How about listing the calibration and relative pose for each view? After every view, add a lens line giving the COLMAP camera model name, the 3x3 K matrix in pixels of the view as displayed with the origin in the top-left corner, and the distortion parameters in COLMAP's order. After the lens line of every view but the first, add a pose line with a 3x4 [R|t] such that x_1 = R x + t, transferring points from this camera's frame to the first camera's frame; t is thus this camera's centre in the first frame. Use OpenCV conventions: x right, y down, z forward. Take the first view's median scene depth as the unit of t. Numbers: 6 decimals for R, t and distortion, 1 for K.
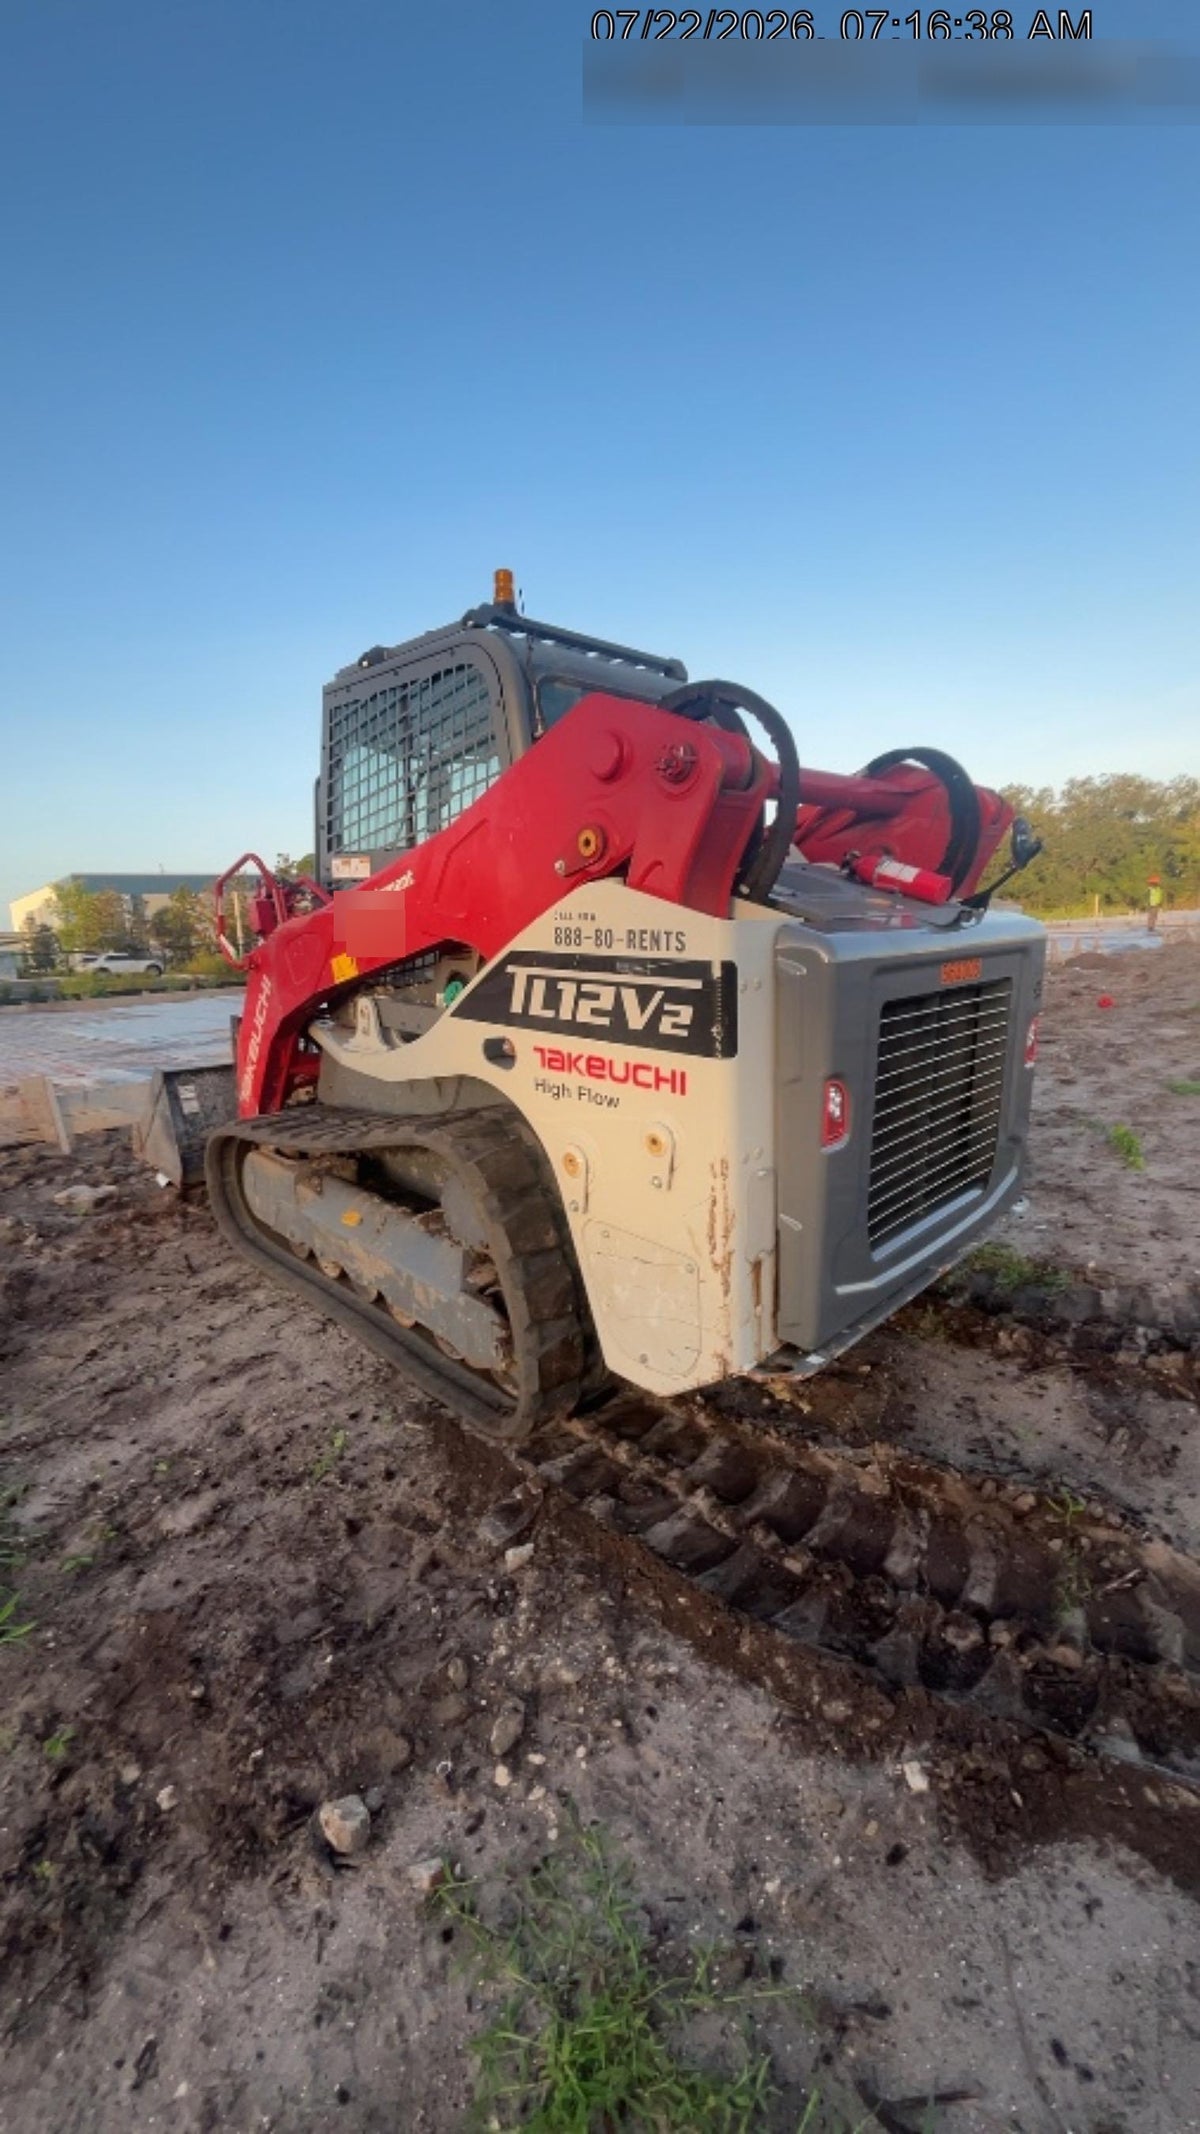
lens RADIAL K [[835.8, 0, 604.7], [0, 835.8, 1071.0], [0, 0, 1]] dist [-0.000503, -0.000288]
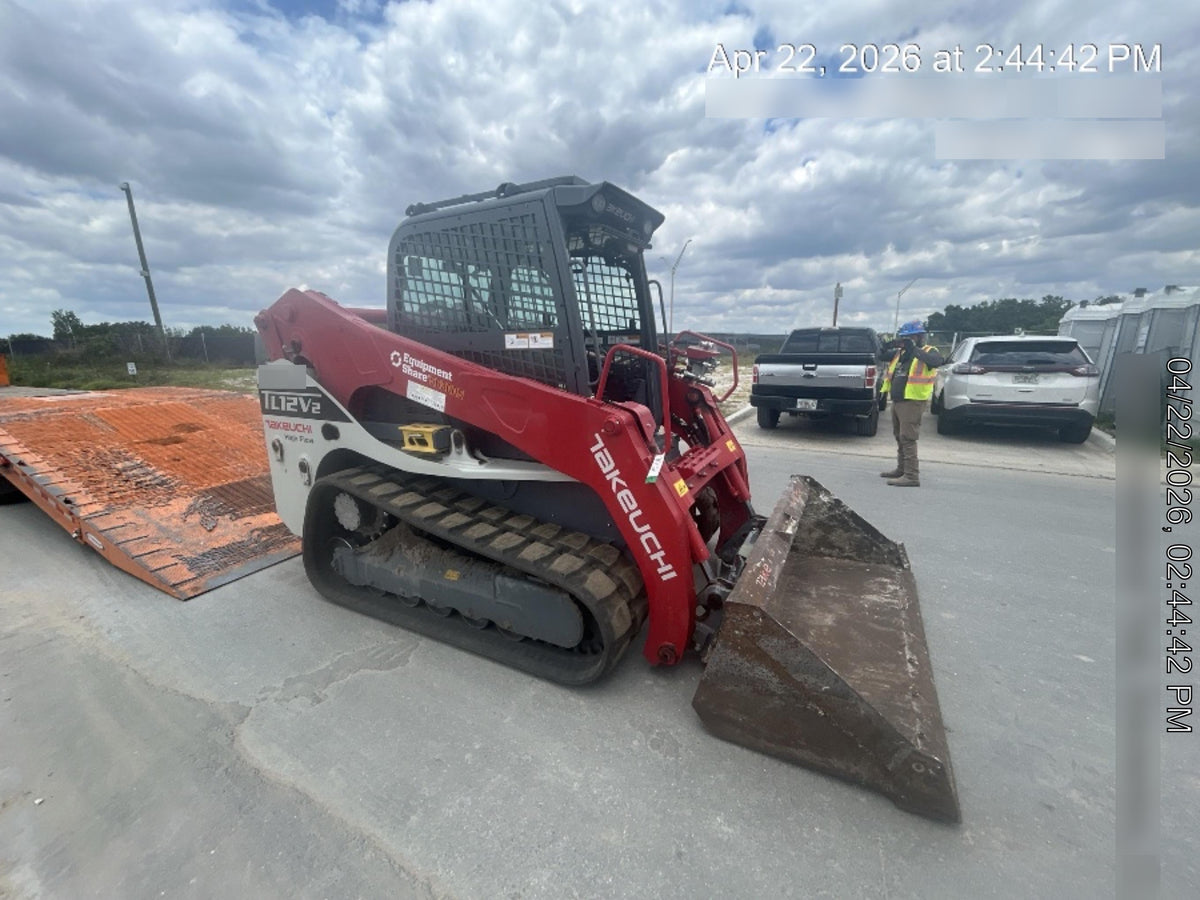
lens RADIAL K [[487.7, 0, 601.5], [0, 487.7, 452.3], [0, 0, 1]] dist [-0.000003, 0.000314]
pose [[0.956784, -0.067740, 0.282800, 0.484206], [0.063295, 0.997686, 0.024834, 0.098887], [-0.283828, -0.005861, 0.958857, -0.788300]]
